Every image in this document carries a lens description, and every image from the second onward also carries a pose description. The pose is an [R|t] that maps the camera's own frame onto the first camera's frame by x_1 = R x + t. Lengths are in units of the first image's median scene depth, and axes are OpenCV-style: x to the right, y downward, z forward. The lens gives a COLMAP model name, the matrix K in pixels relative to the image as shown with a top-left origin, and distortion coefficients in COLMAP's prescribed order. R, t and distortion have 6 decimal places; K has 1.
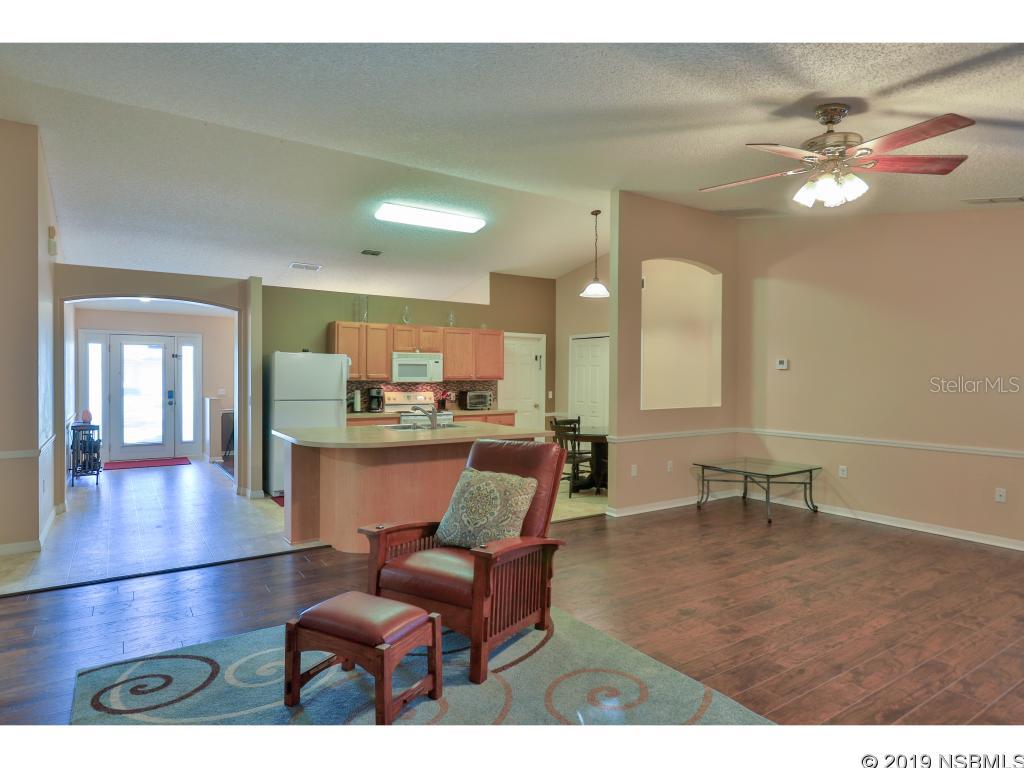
lens RADIAL K [[587.0, 0, 501.6], [0, 587.0, 383.4], [0, 0, 1]] dist [-0.003296, 0.002083]
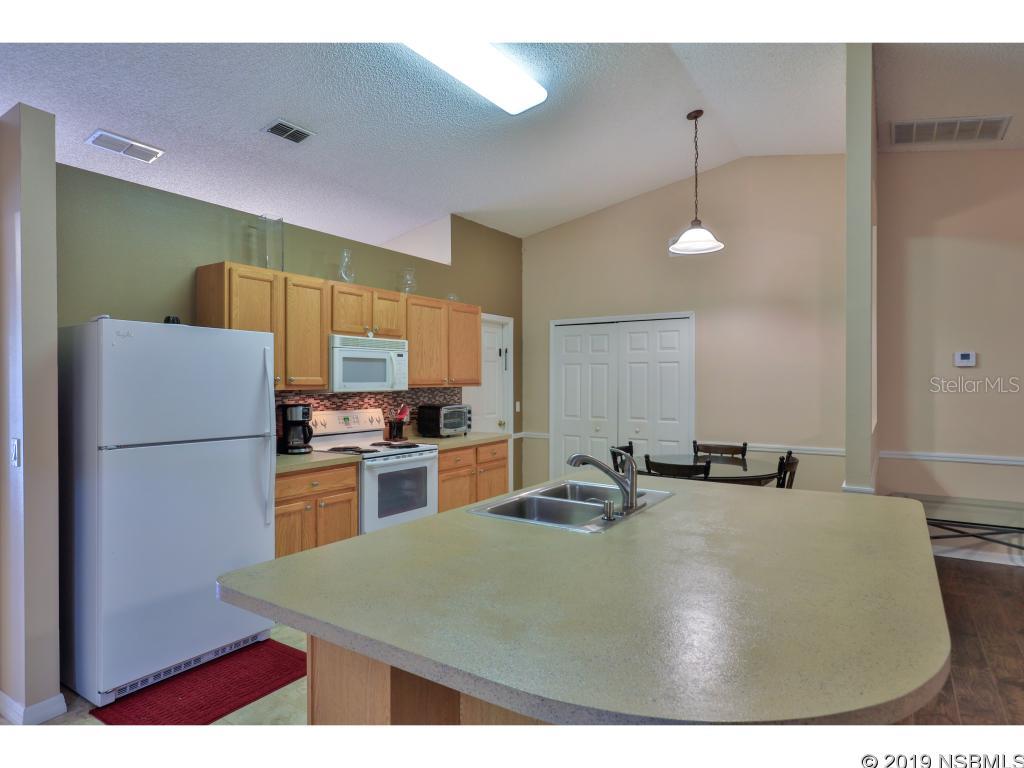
lens RADIAL K [[587.0, 0, 501.6], [0, 587.0, 383.4], [0, 0, 1]] dist [-0.003296, 0.002083]
pose [[0.919194, -0.009436, 0.393693, -0.251060], [0.012161, 0.999916, -0.004428, -0.006073], [-0.393618, 0.008858, 0.919231, 0.469114]]
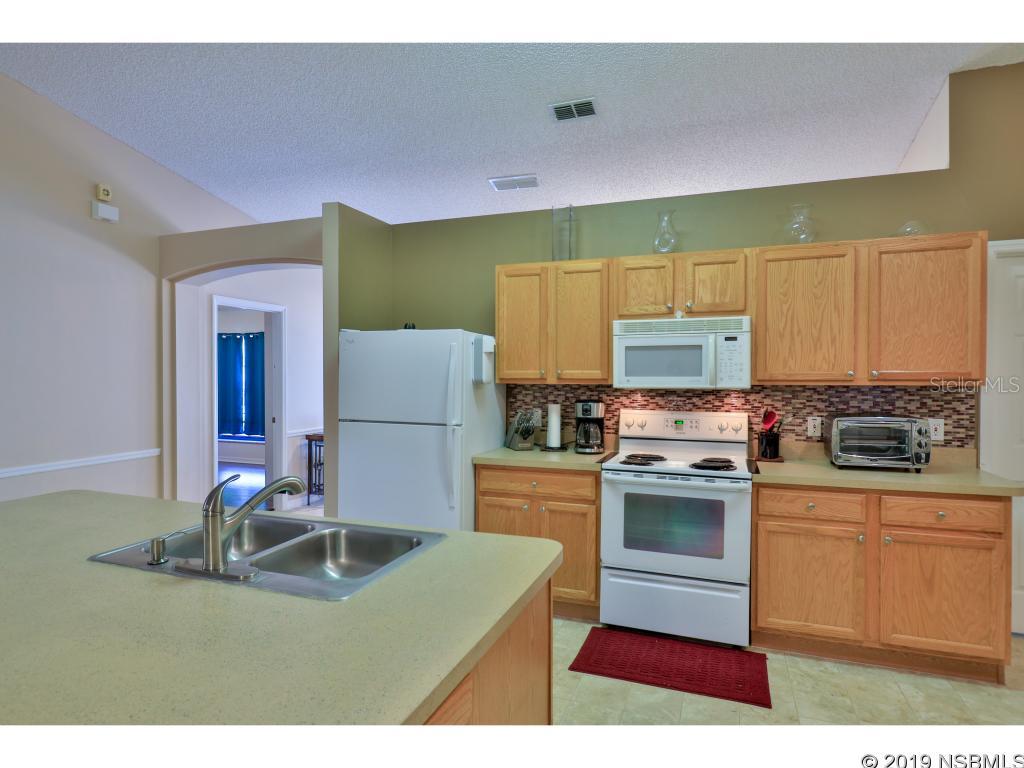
lens RADIAL K [[587.0, 0, 501.6], [0, 587.0, 383.4], [0, 0, 1]] dist [-0.003296, 0.002083]
pose [[0.588339, 0.006572, -0.808588, 0.120852], [-0.006078, 0.999975, 0.003705, -0.006889], [0.808592, 0.002735, 0.588364, 0.671115]]
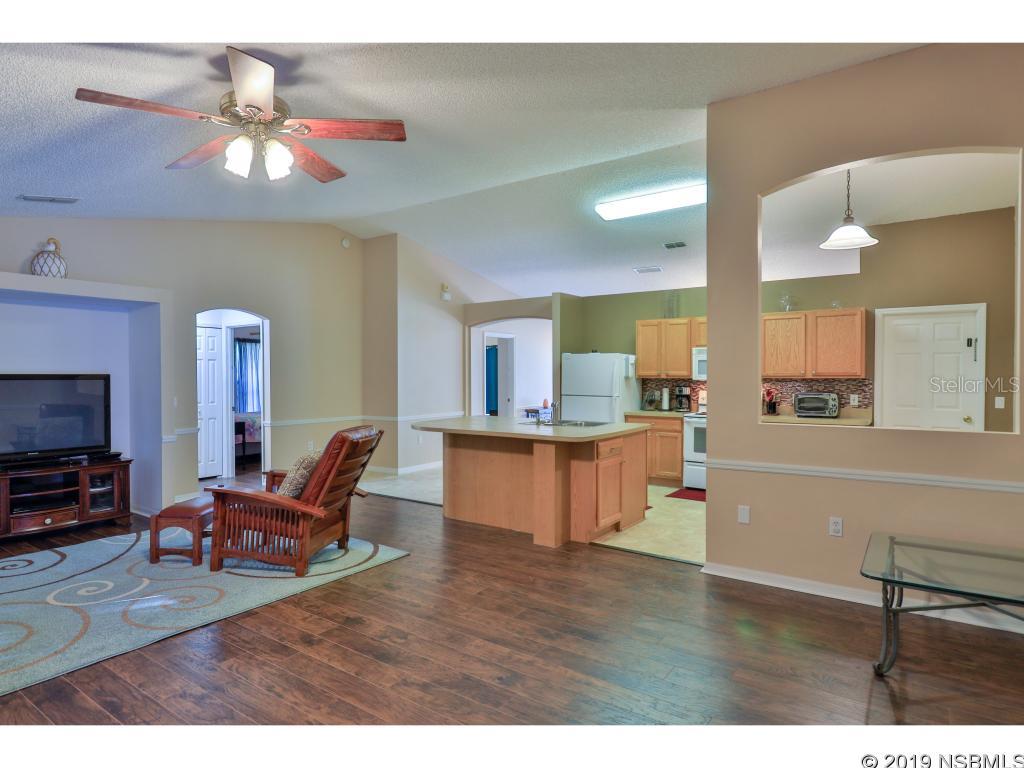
lens RADIAL K [[587.0, 0, 501.6], [0, 587.0, 383.4], [0, 0, 1]] dist [-0.003296, 0.002083]
pose [[0.360508, 0.008862, -0.932714, 0.565438], [-0.006132, 0.999956, 0.007130, -0.001636], [0.932736, 0.003149, 0.360547, 0.385338]]
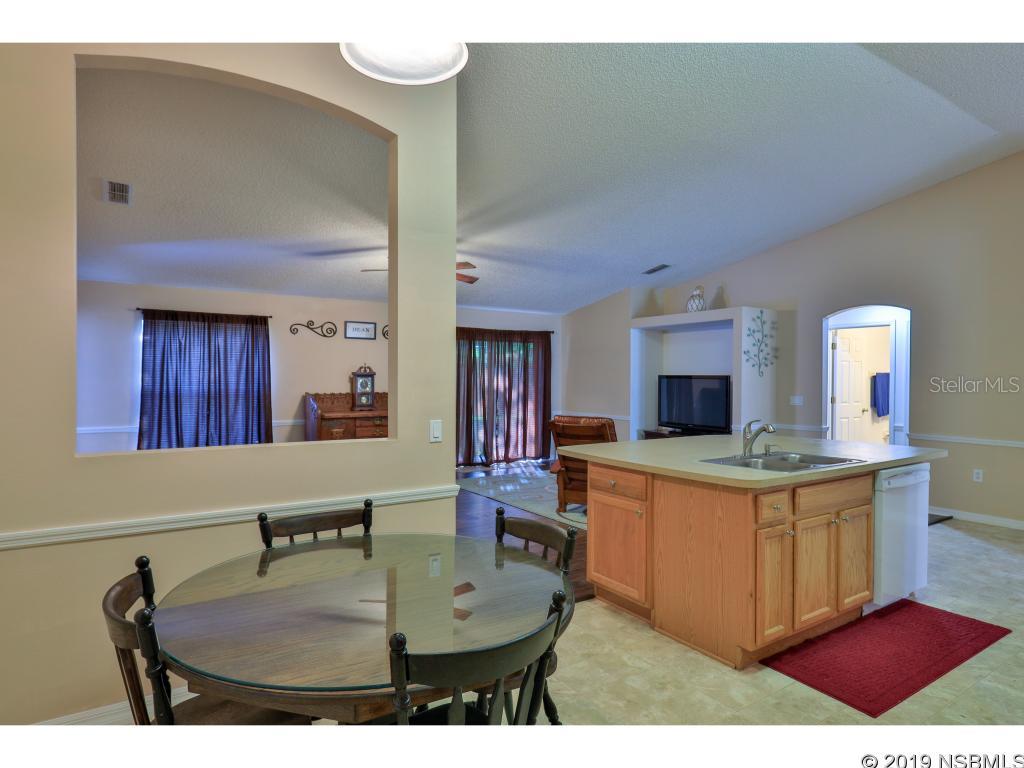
lens RADIAL K [[587.0, 0, 501.6], [0, 587.0, 383.4], [0, 0, 1]] dist [-0.003296, 0.002083]
pose [[-0.999954, -0.009331, -0.002069, 0.107511], [-0.009377, 0.999680, 0.023492, -0.010639], [0.001849, 0.023511, -0.999722, 1.153164]]
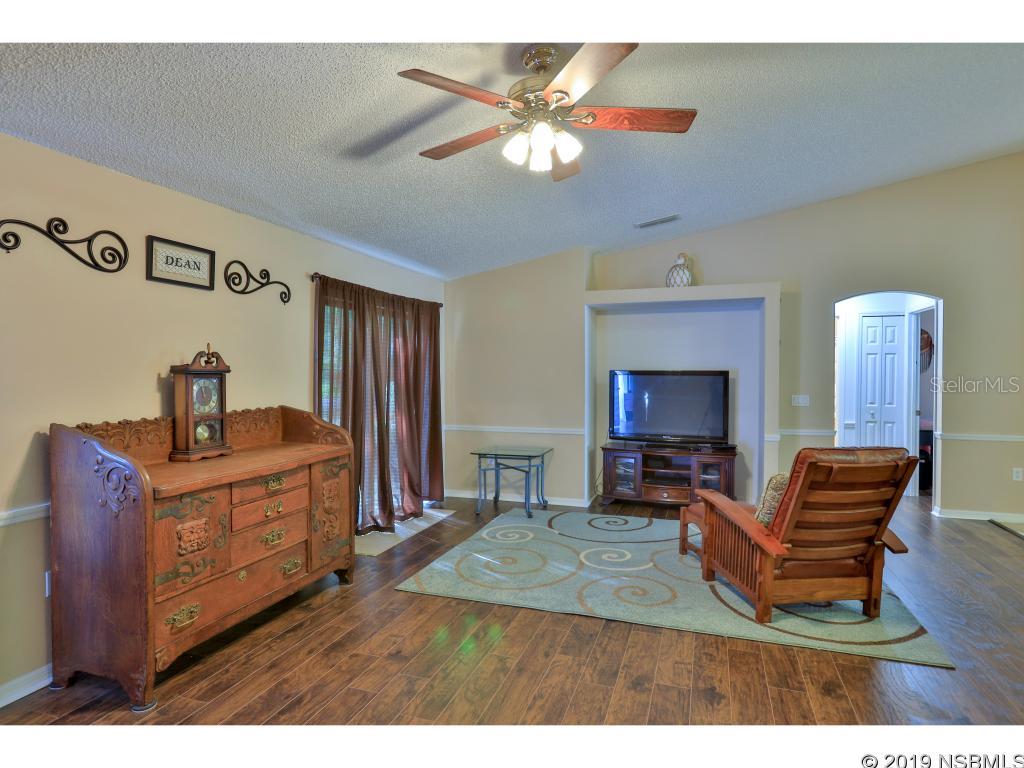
lens RADIAL K [[587.0, 0, 501.6], [0, 587.0, 383.4], [0, 0, 1]] dist [-0.003296, 0.002083]
pose [[-0.792936, 0.006975, -0.609264, 0.421199], [-0.010602, 0.999625, 0.025242, -0.004354], [0.609212, 0.026475, -0.792565, 0.616438]]
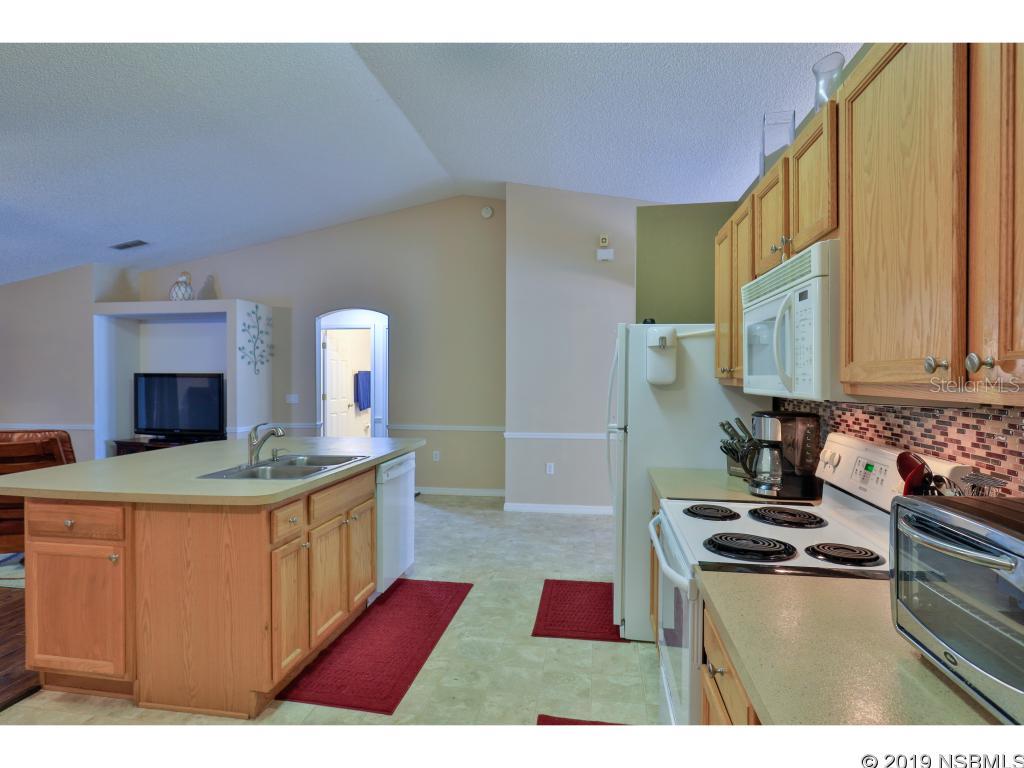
lens RADIAL K [[587.0, 0, 501.6], [0, 587.0, 383.4], [0, 0, 1]] dist [-0.003296, 0.002083]
pose [[-0.677337, 0.003581, -0.735665, 0.096827], [-0.013250, 0.999767, 0.017066, -0.010291], [0.735554, 0.021307, -0.677131, 1.098495]]
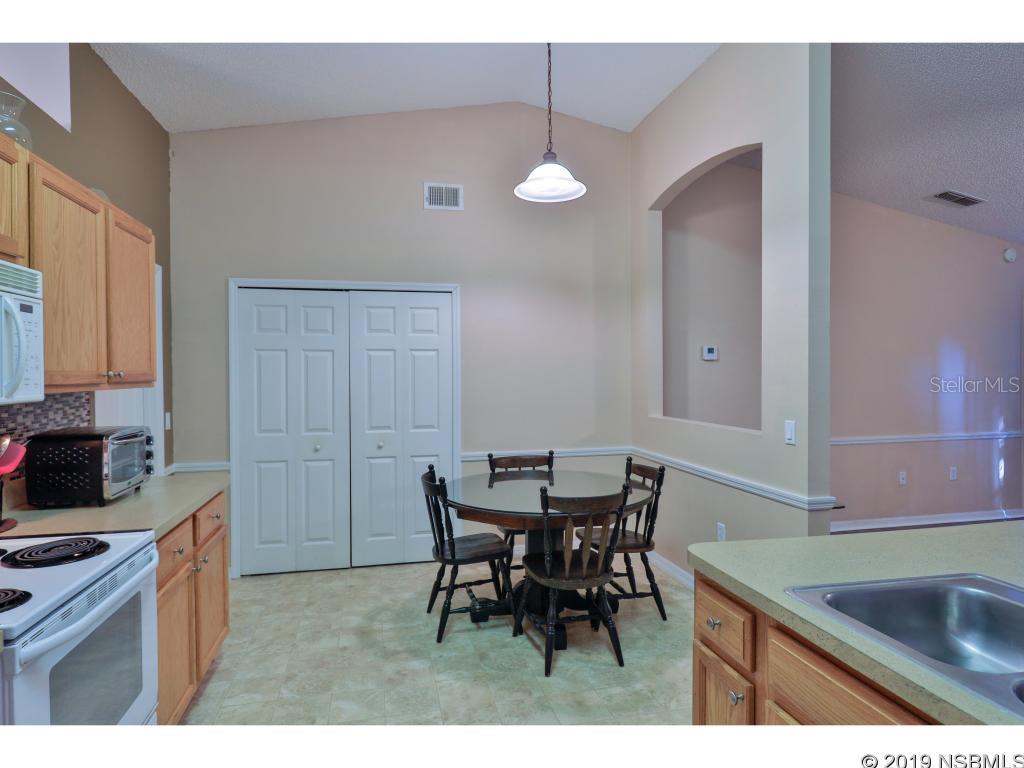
lens RADIAL K [[587.0, 0, 501.6], [0, 587.0, 383.4], [0, 0, 1]] dist [-0.003296, 0.002083]
pose [[0.358985, -0.022873, 0.933063, -0.253676], [0.020443, 0.999653, 0.016640, -0.009901], [-0.933119, 0.013101, 0.359328, 0.800471]]
